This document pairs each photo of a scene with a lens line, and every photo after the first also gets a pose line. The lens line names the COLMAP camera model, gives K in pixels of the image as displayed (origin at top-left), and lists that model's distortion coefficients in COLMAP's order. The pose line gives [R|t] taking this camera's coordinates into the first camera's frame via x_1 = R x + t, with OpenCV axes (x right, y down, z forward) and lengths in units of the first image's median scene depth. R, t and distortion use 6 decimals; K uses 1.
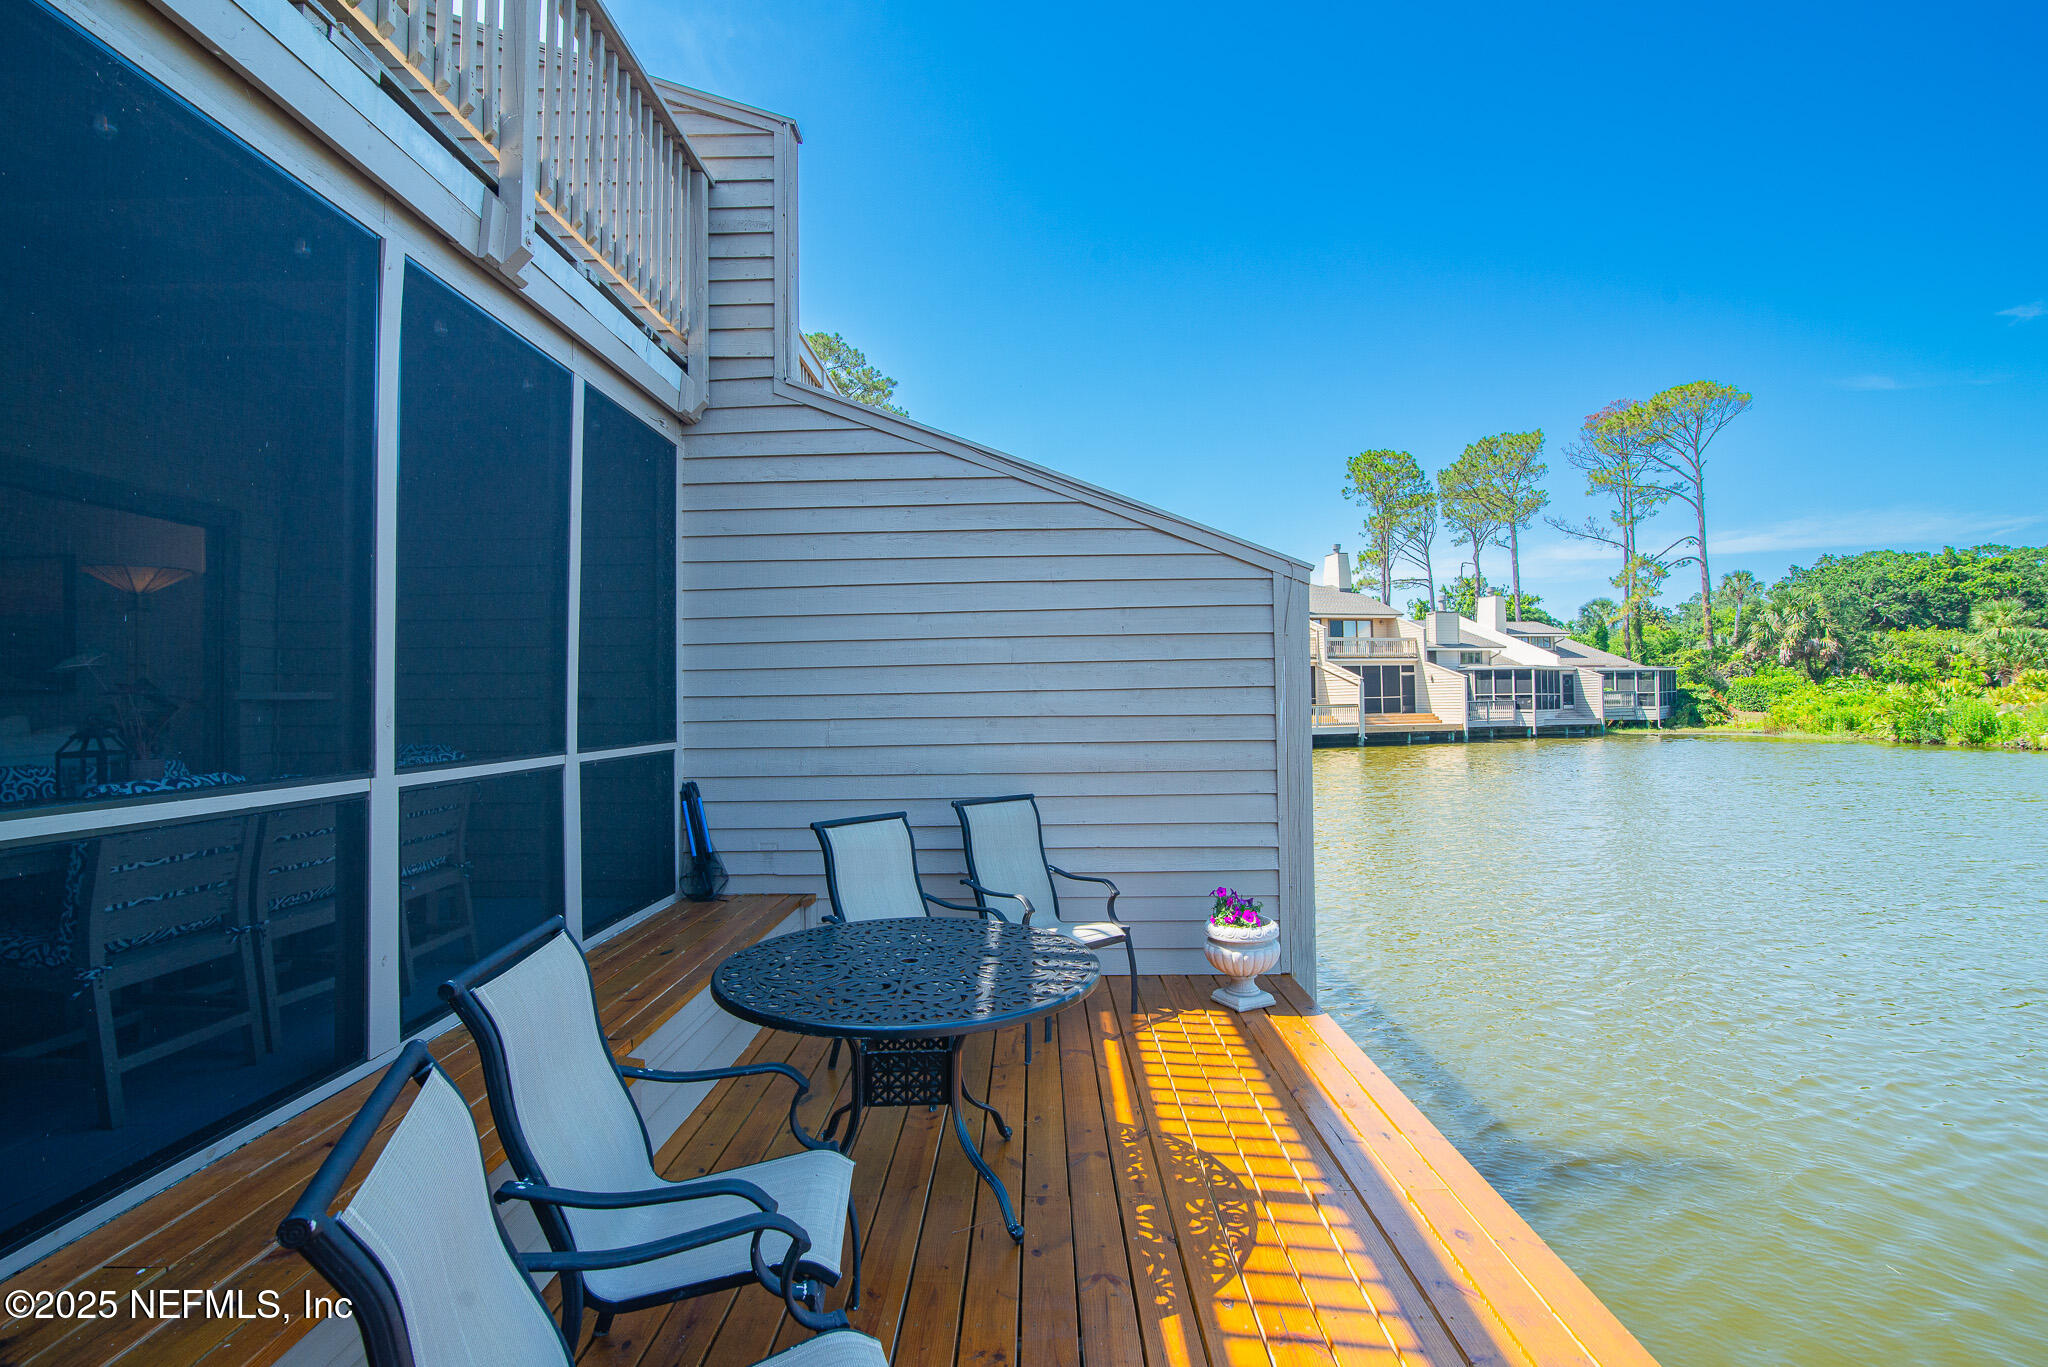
lens RADIAL K [[937.7, 0, 1019.3], [0, 937.7, 681.9], [0, 0, 1]] dist [-0.020118, 0.001856]
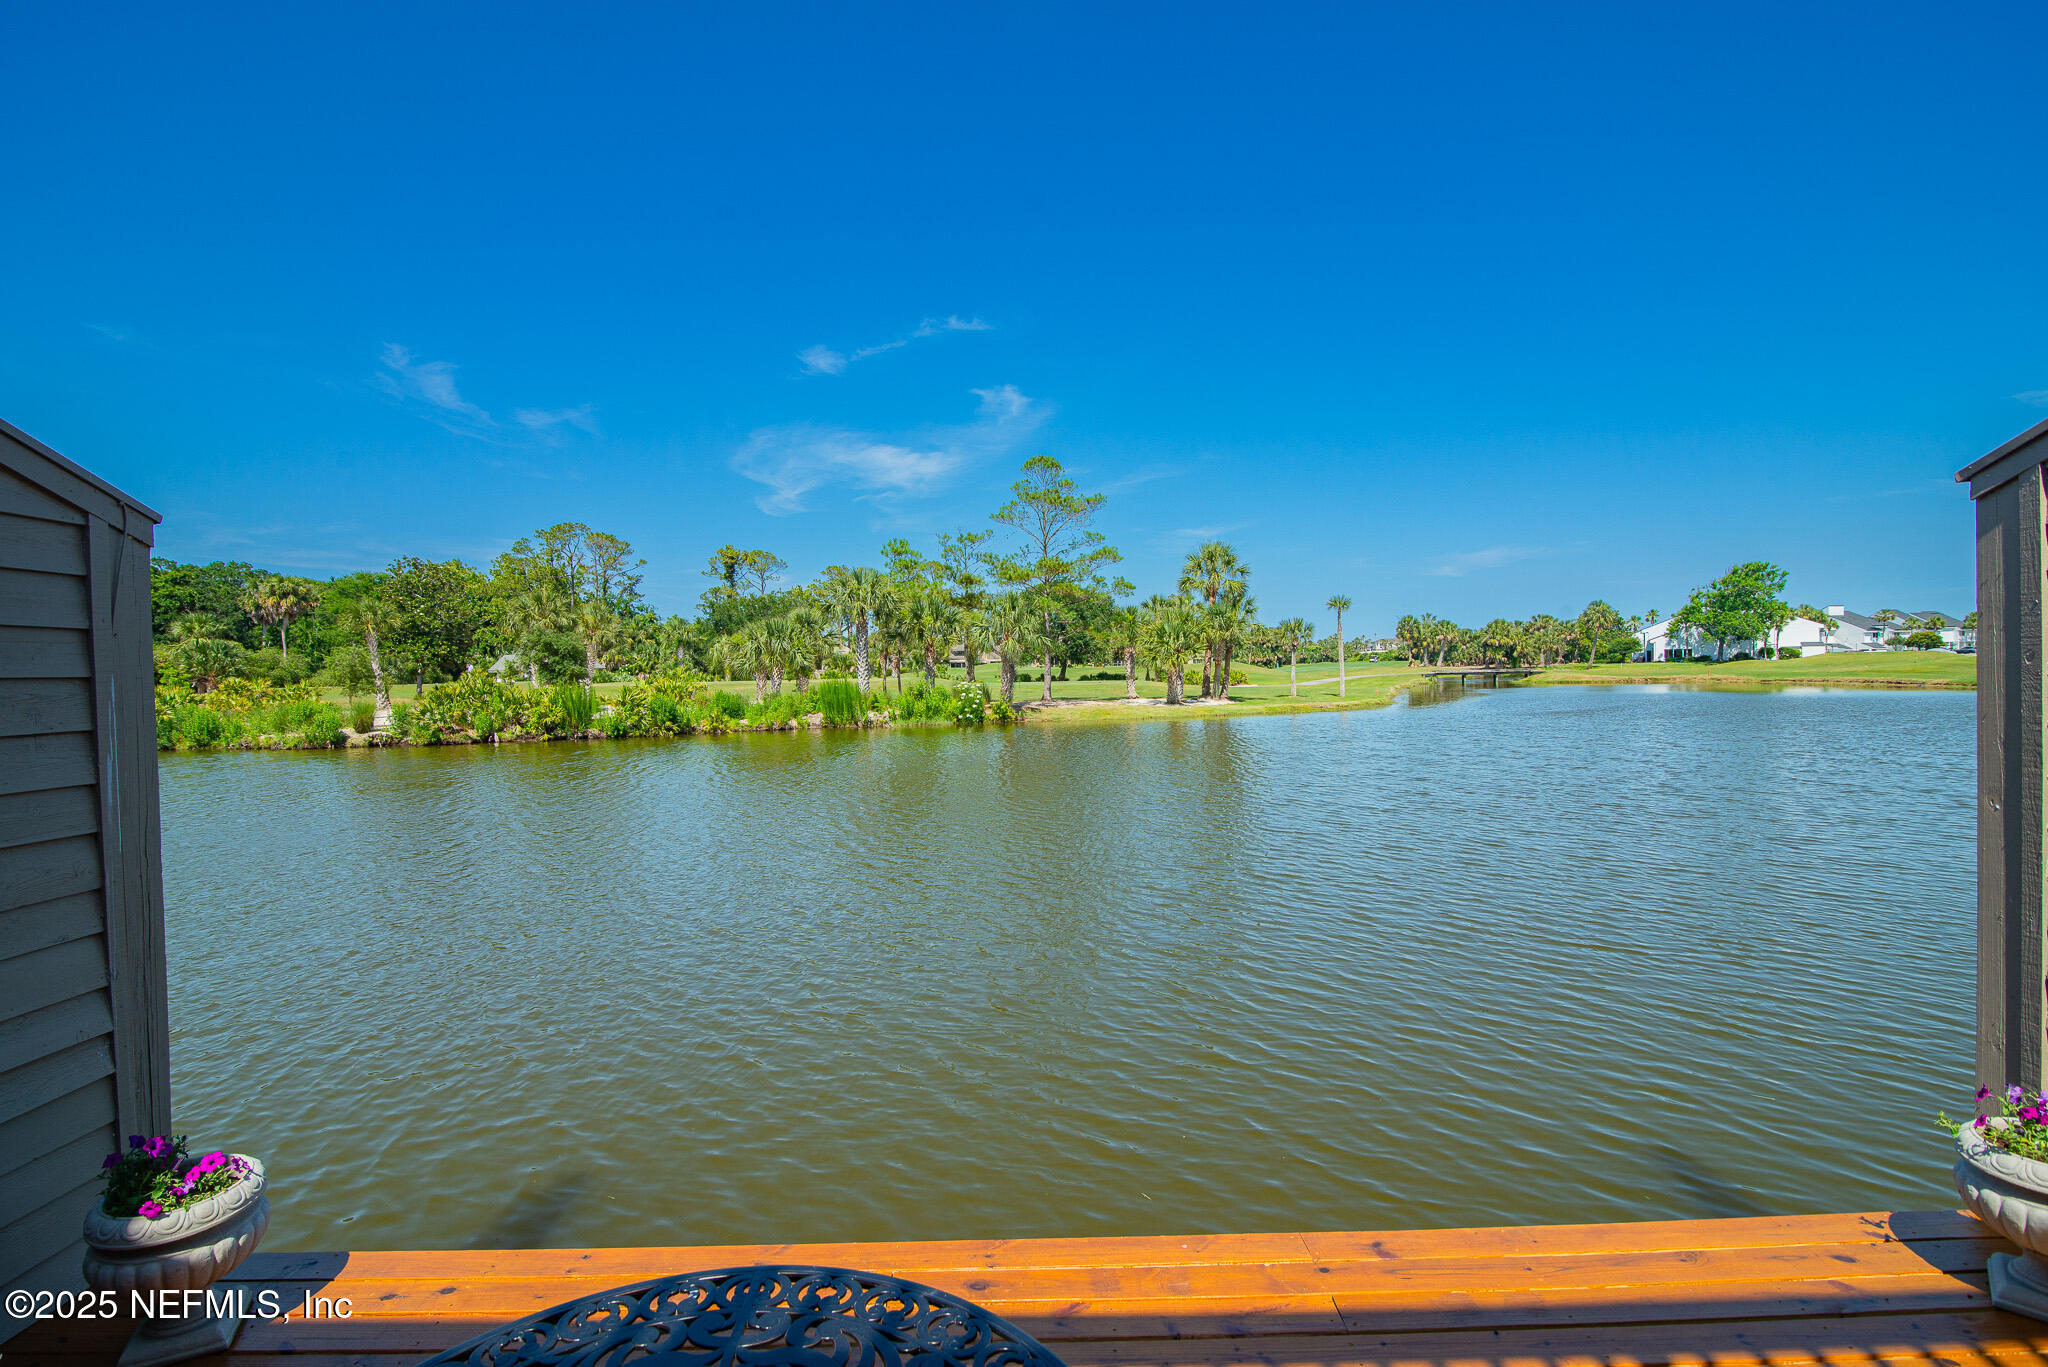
lens RADIAL K [[937.7, 0, 1019.3], [0, 937.7, 681.9], [0, 0, 1]] dist [-0.020118, 0.001856]
pose [[-0.007597, -0.000725, 0.999971, -0.019779], [0.007148, 0.999974, 0.000779, -0.001578], [-0.999946, 0.007154, -0.007592, 0.037820]]
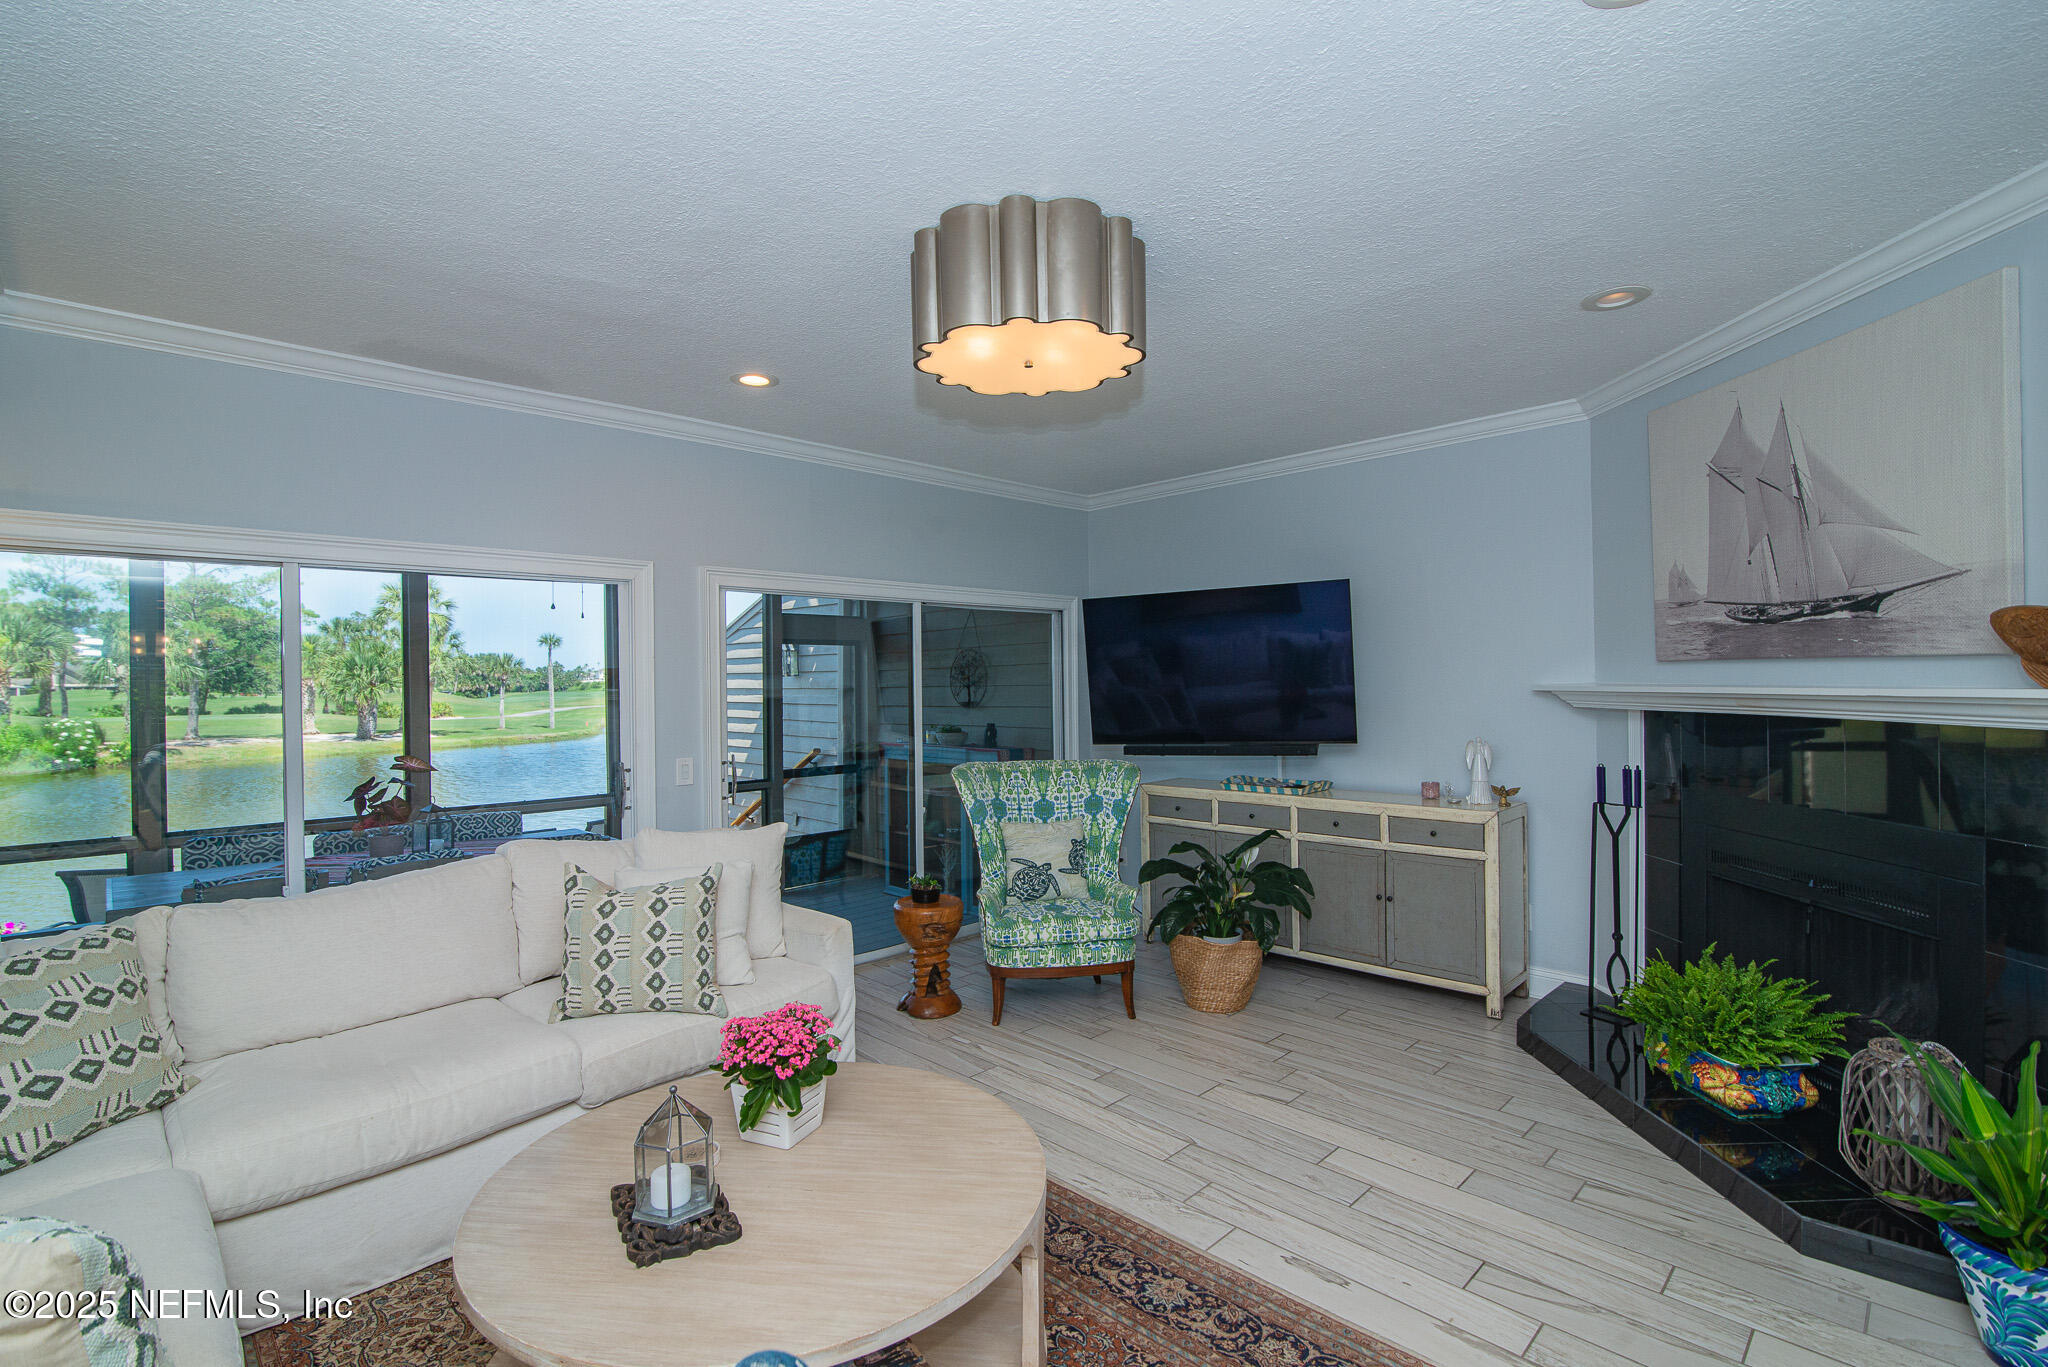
lens RADIAL K [[937.7, 0, 1019.3], [0, 937.7, 681.9], [0, 0, 1]] dist [-0.020118, 0.001856]
pose [[-0.712392, 0.023343, 0.701394, -0.134842], [0.010329, 0.999687, -0.022779, -0.005183], [-0.701706, -0.008983, -0.712410, 0.066030]]
